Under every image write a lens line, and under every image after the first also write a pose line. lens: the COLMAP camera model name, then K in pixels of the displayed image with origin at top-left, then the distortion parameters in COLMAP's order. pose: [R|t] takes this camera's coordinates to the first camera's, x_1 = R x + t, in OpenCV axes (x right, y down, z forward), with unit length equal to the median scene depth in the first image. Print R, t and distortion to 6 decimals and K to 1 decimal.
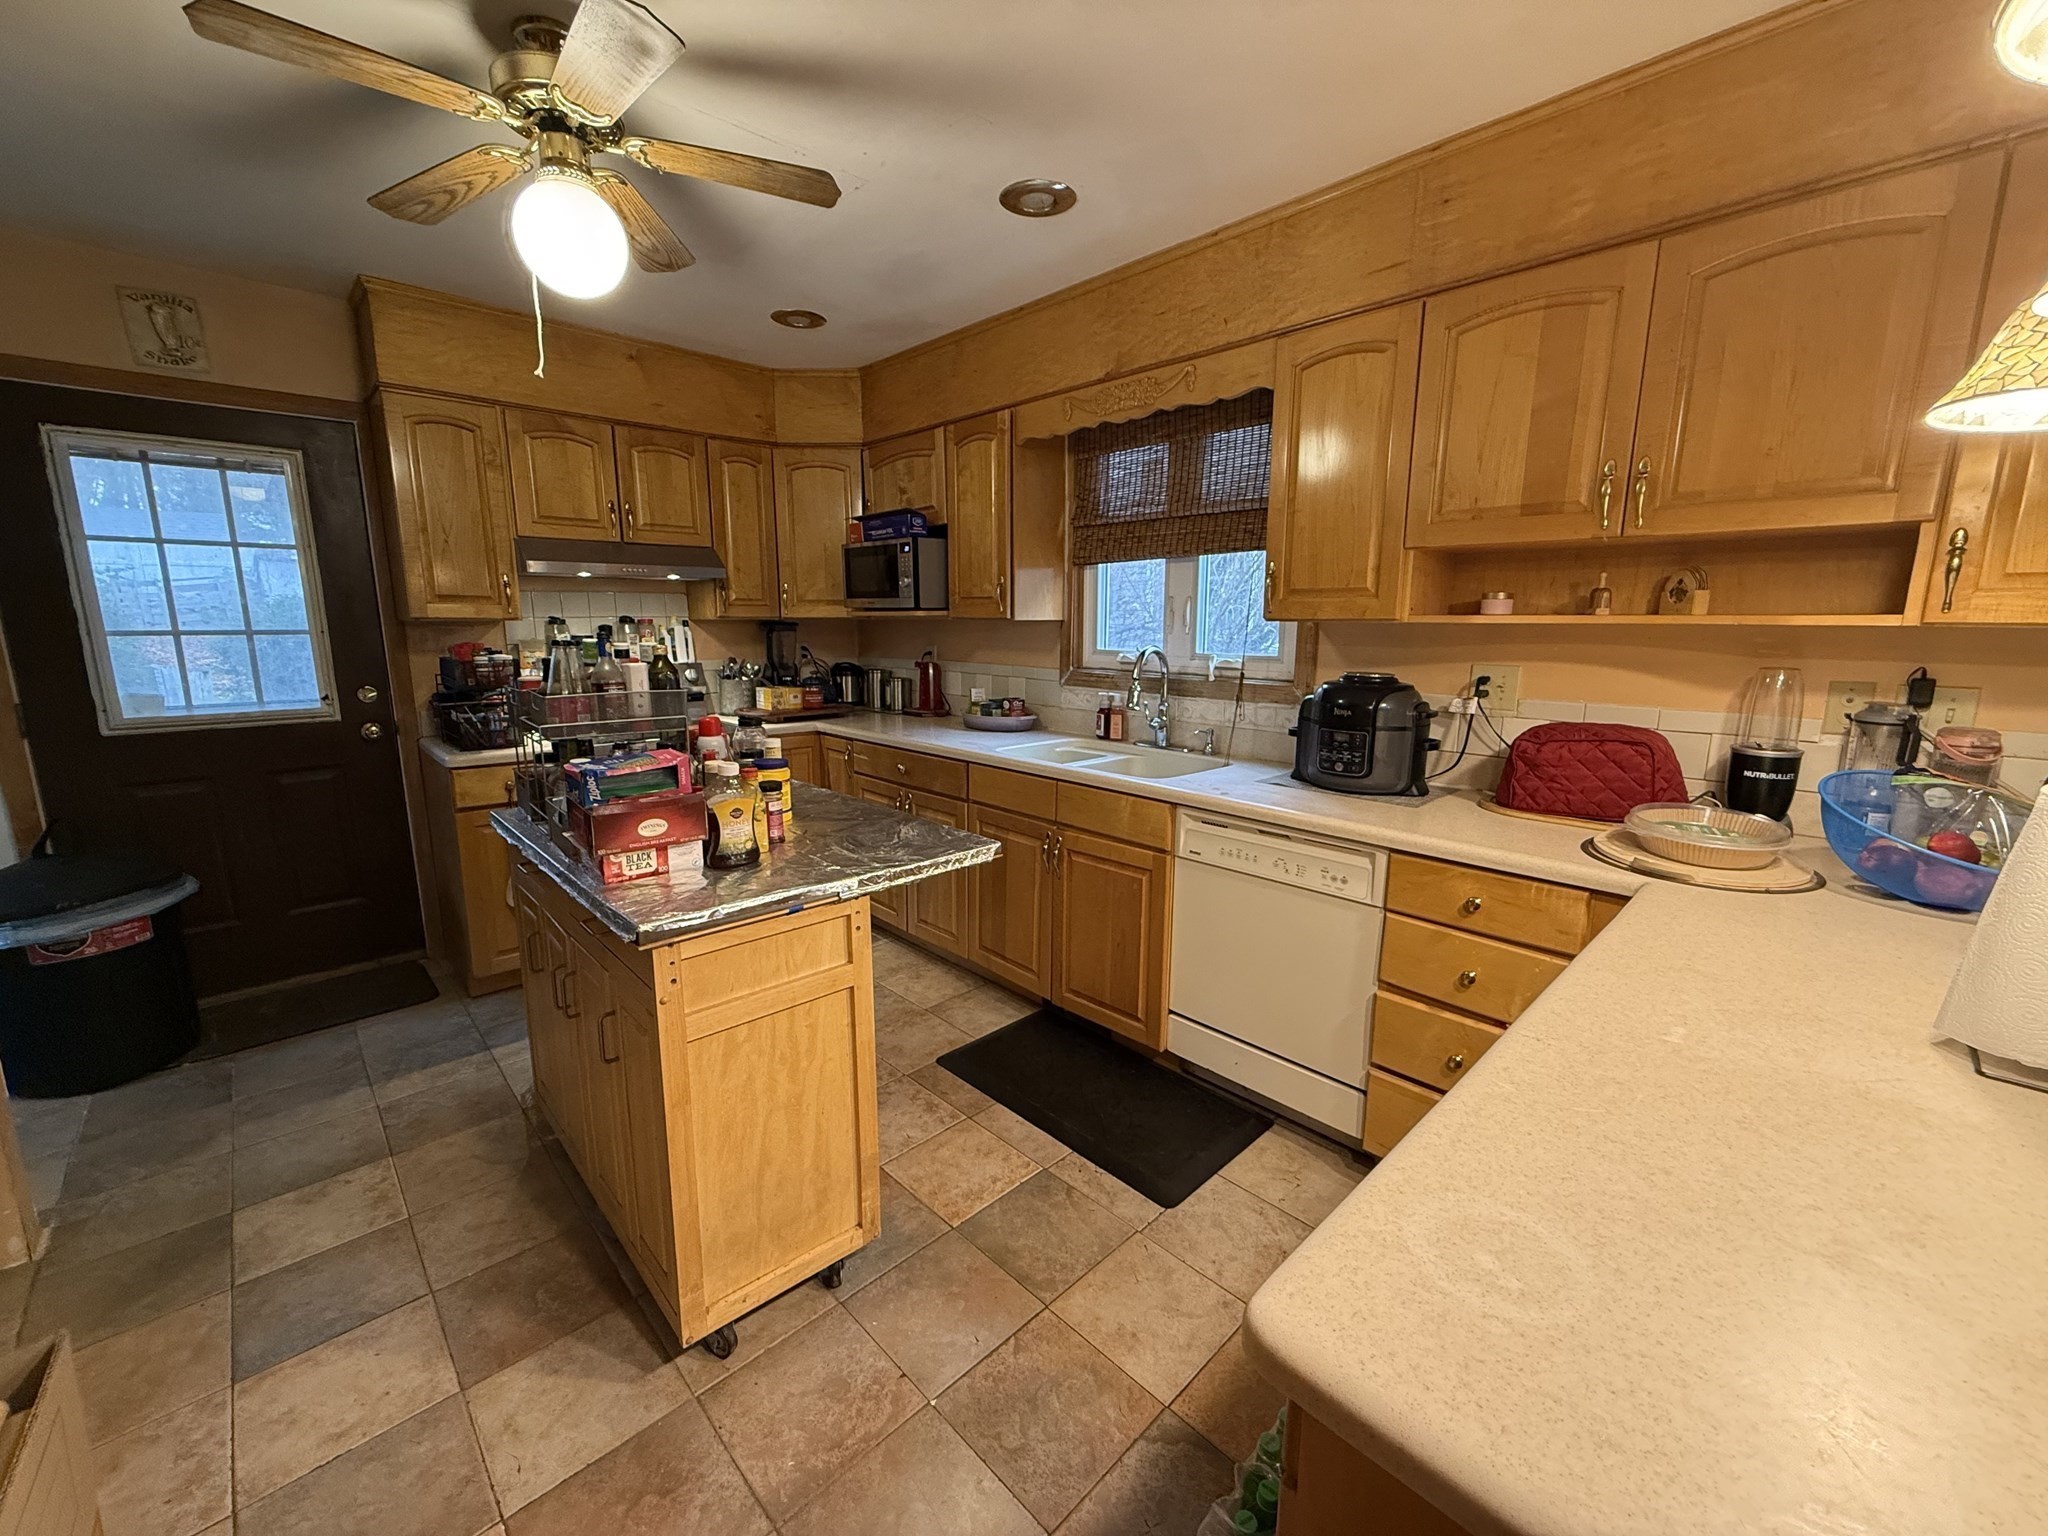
lens RADIAL K [[818.8, 0, 1024.0], [0, 818.8, 768.0], [0, 0, 1]] dist [-0.001318, 0.000021]
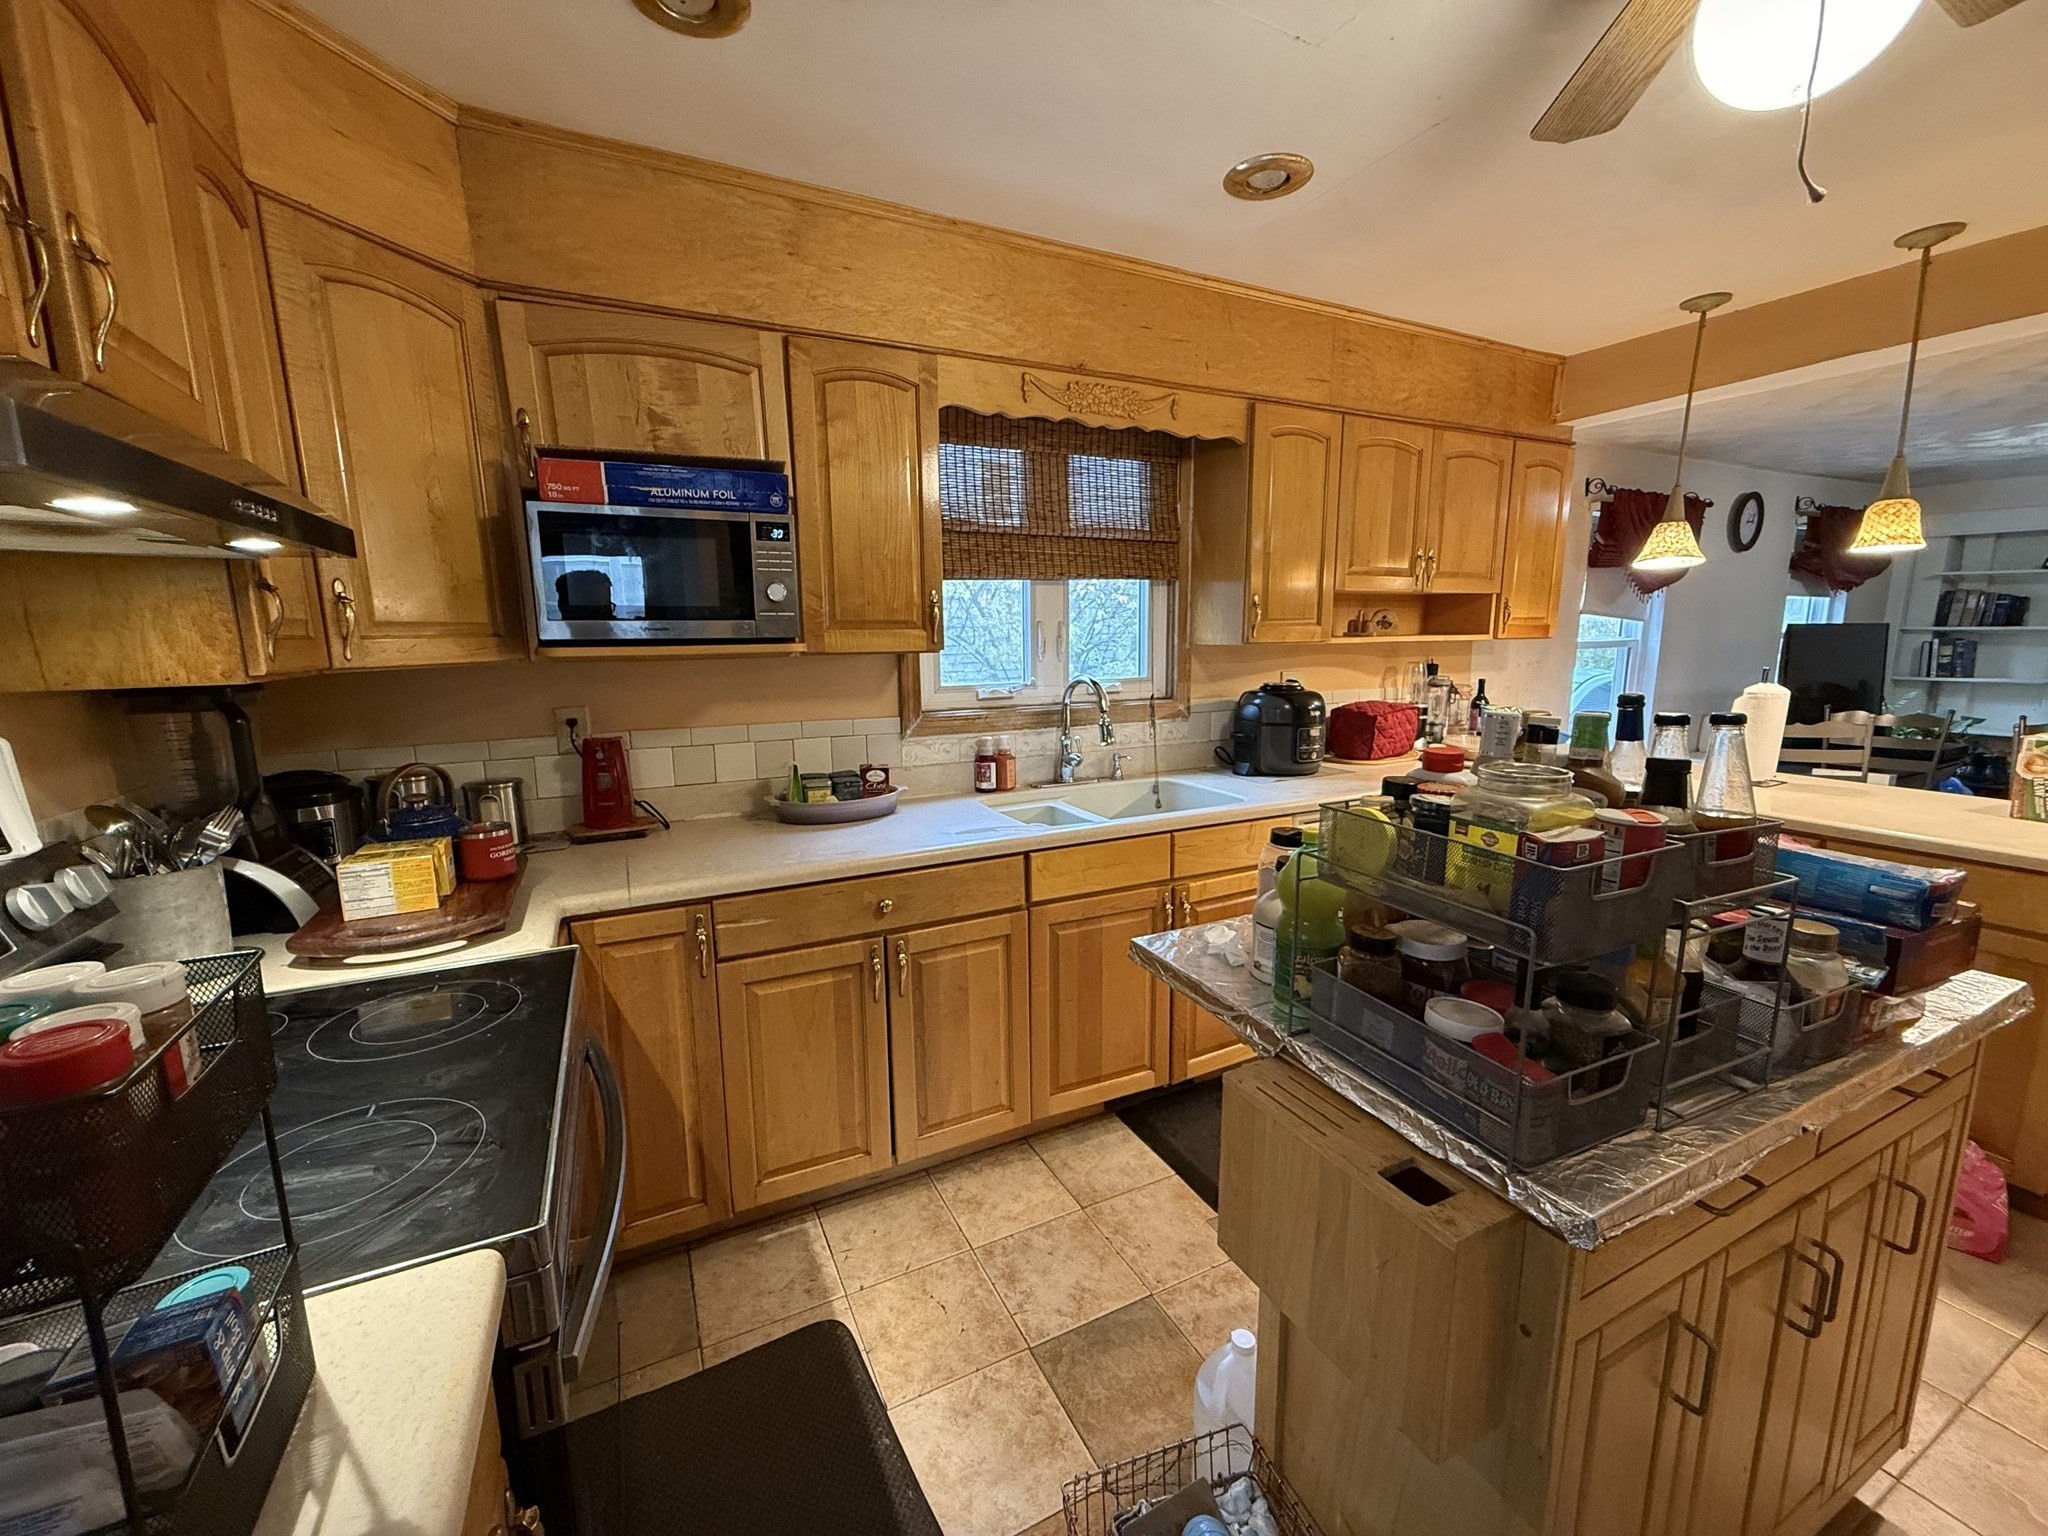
lens RADIAL K [[818.8, 0, 1024.0], [0, 818.8, 768.0], [0, 0, 1]] dist [-0.001318, 0.000021]
pose [[0.295270, -0.163392, 0.941339, -0.712108], [0.186161, 0.976223, 0.111054, -0.154385], [-0.937102, 0.142449, 0.318667, 0.748668]]
